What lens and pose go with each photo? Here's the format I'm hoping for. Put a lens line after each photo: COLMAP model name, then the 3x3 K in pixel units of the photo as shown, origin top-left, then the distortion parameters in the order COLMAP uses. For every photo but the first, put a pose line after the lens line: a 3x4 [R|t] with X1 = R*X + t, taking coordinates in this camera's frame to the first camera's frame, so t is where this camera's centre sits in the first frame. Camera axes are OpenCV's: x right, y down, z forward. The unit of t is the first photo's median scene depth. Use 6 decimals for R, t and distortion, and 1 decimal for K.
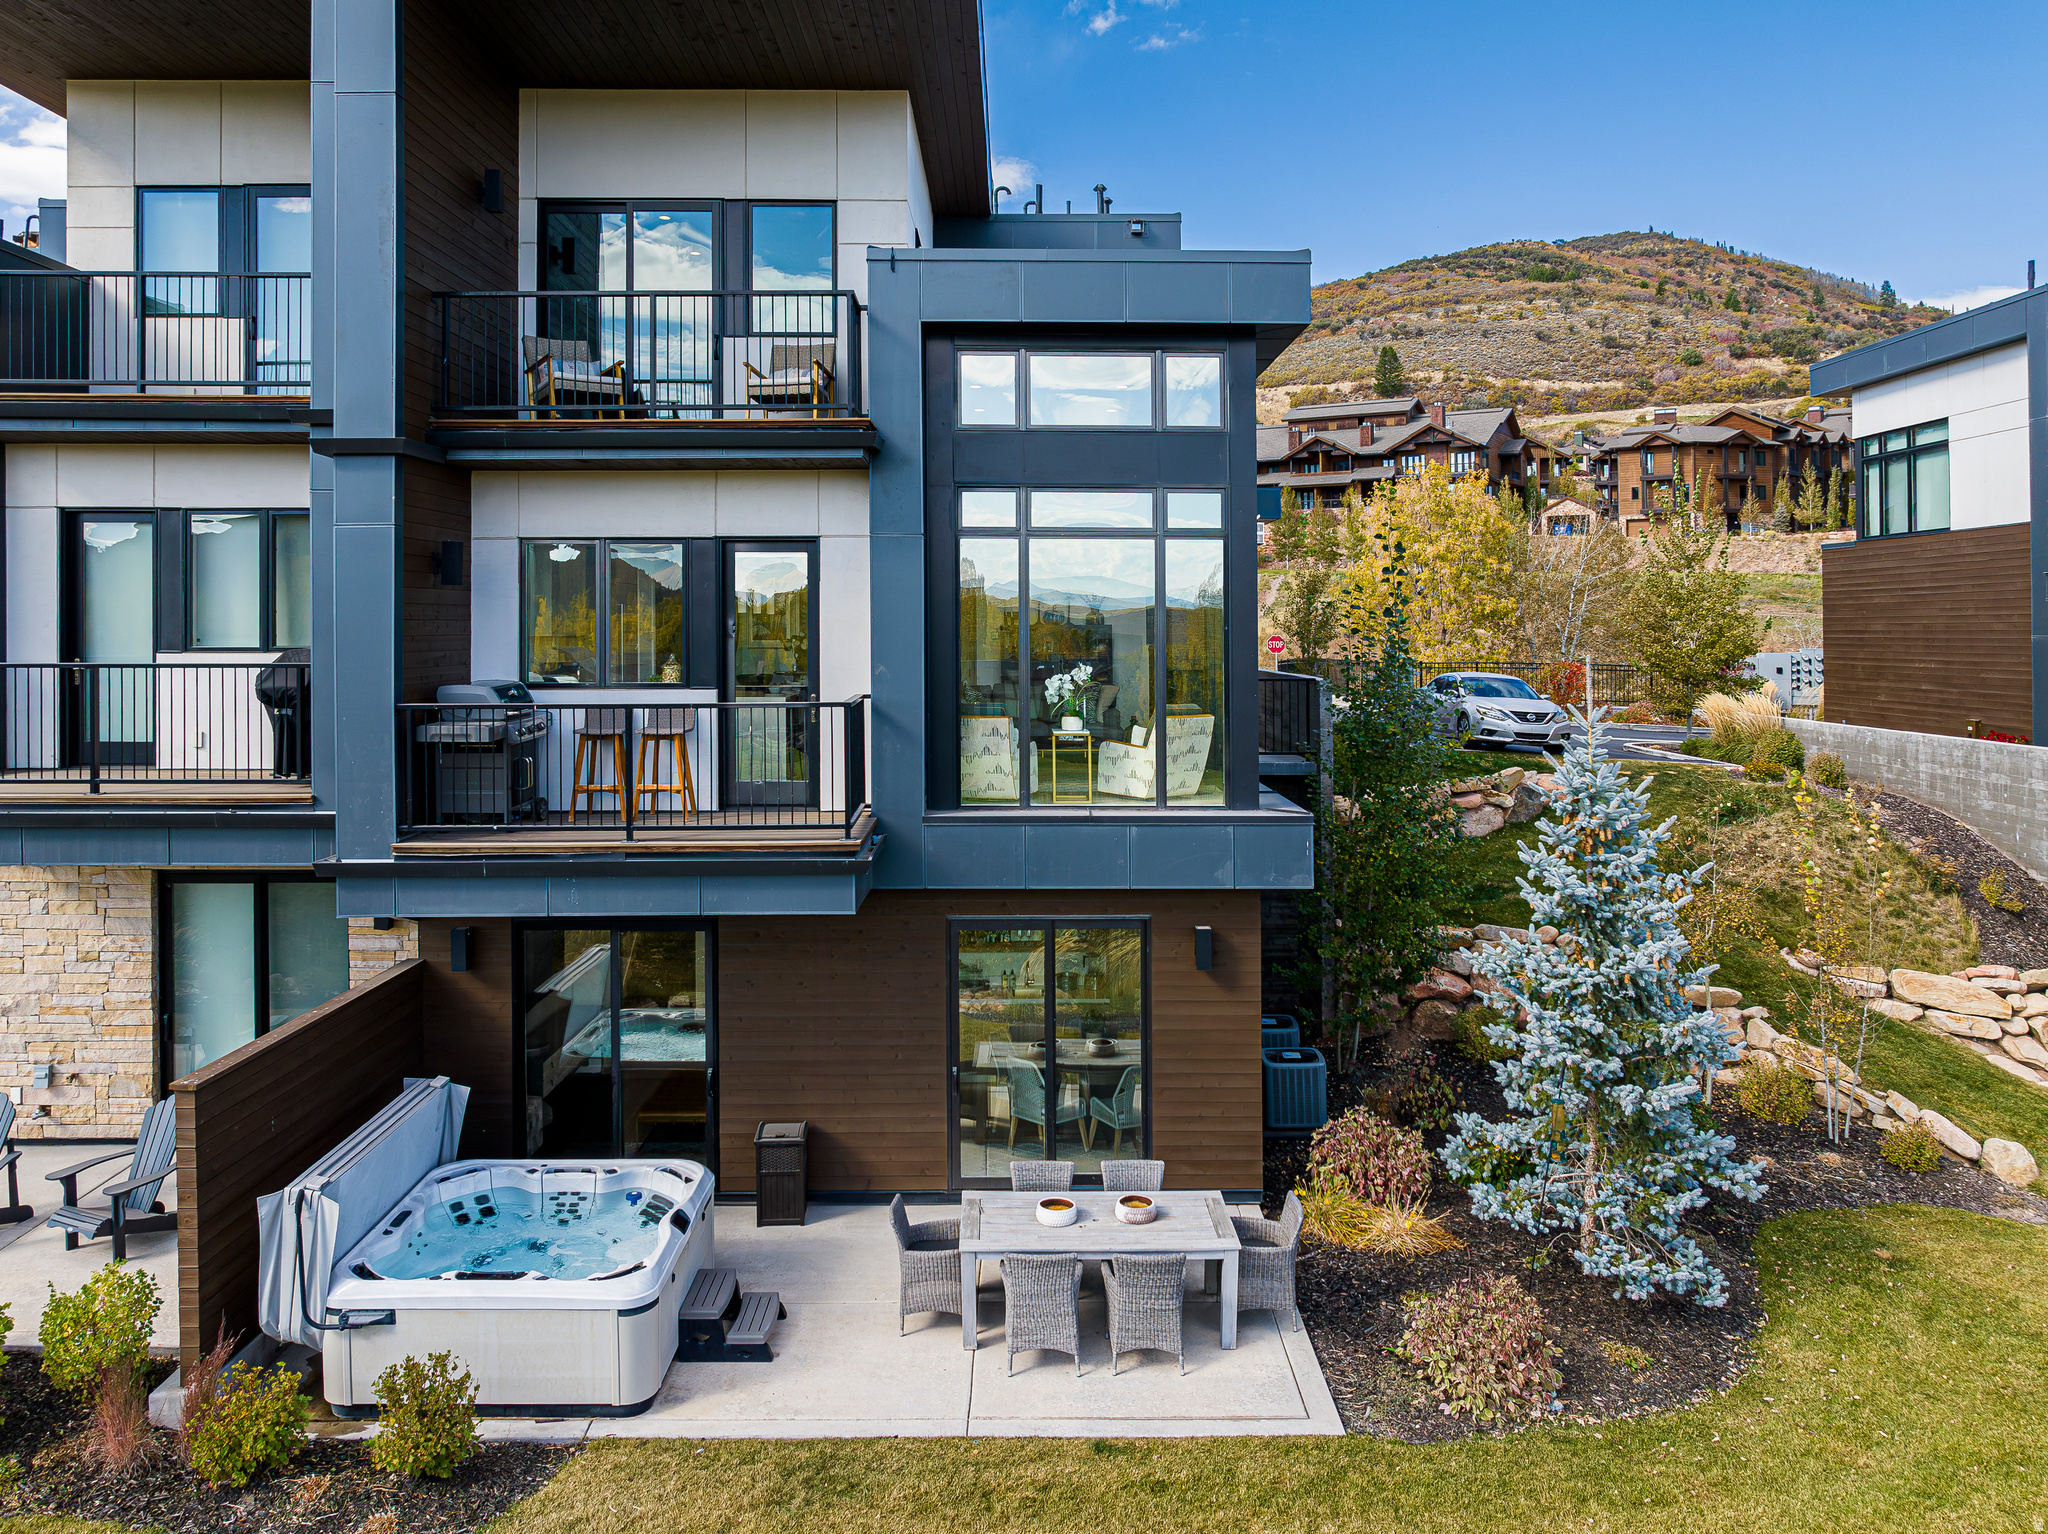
lens RADIAL K [[1426.0, 0, 1022.7], [0, 1426.0, 681.9], [0, 0, 1]] dist [-0.011301, -0.005915]
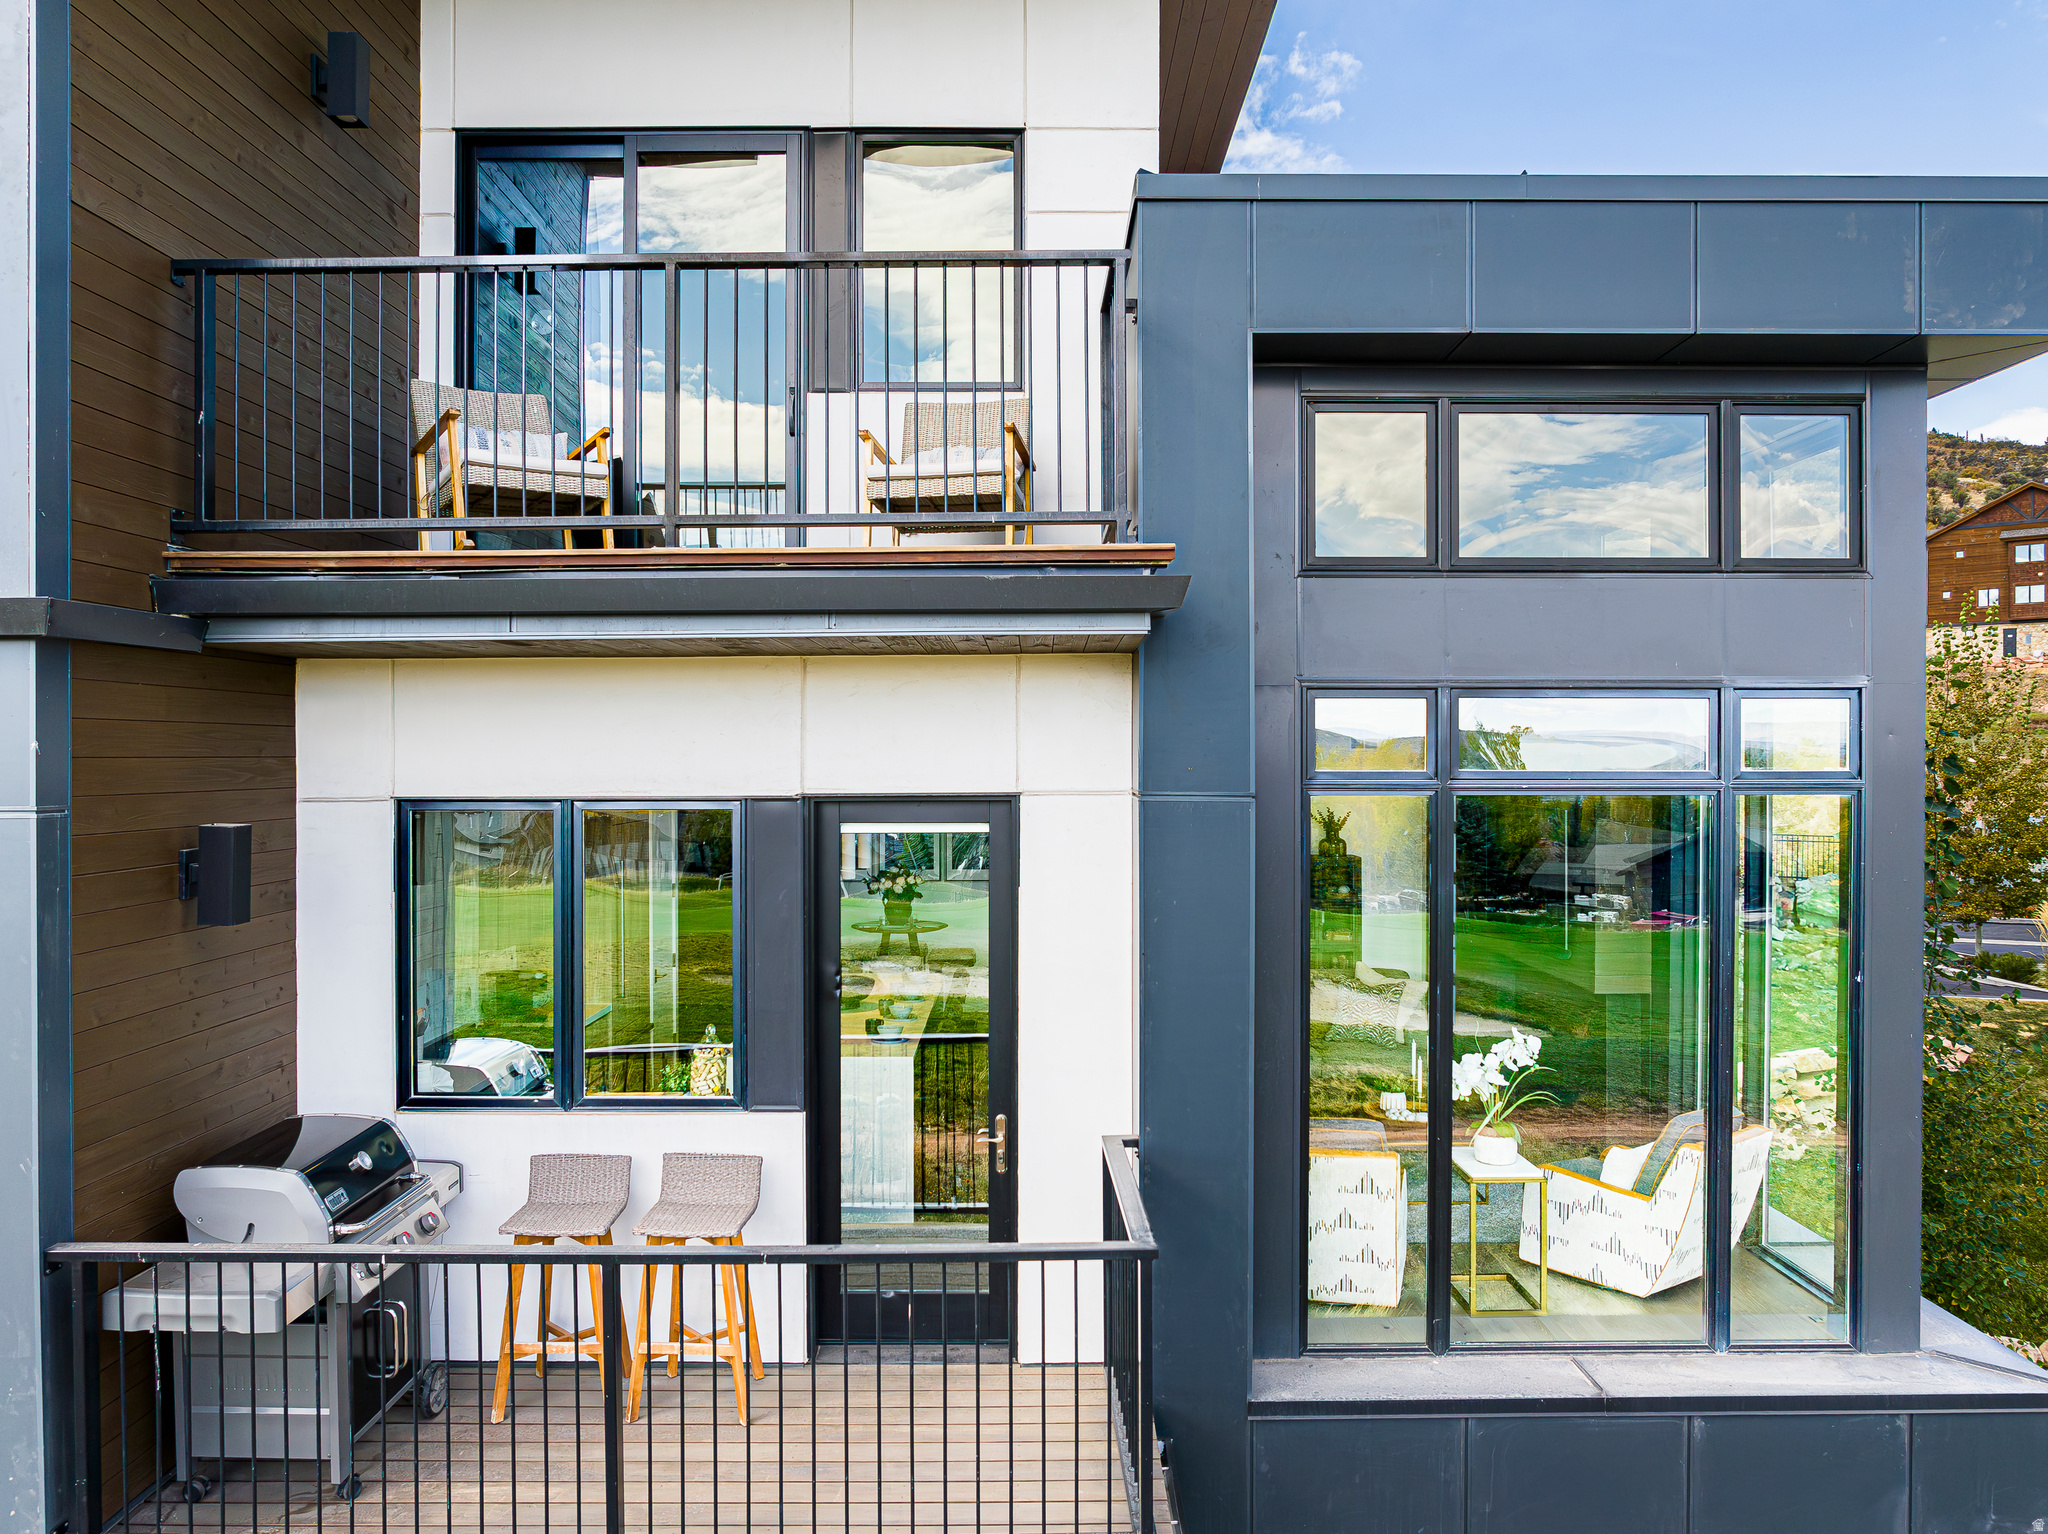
lens RADIAL K [[1426.0, 0, 1017.5], [0, 1426.0, 779.8], [0, 0, 1]] dist [-0.011301, -0.005915]
pose [[0.999896, -0.001801, -0.014291, -0.135395], [0.001559, 0.999856, -0.016920, -0.096808], [0.014320, 0.016896, 0.999755, 0.517063]]
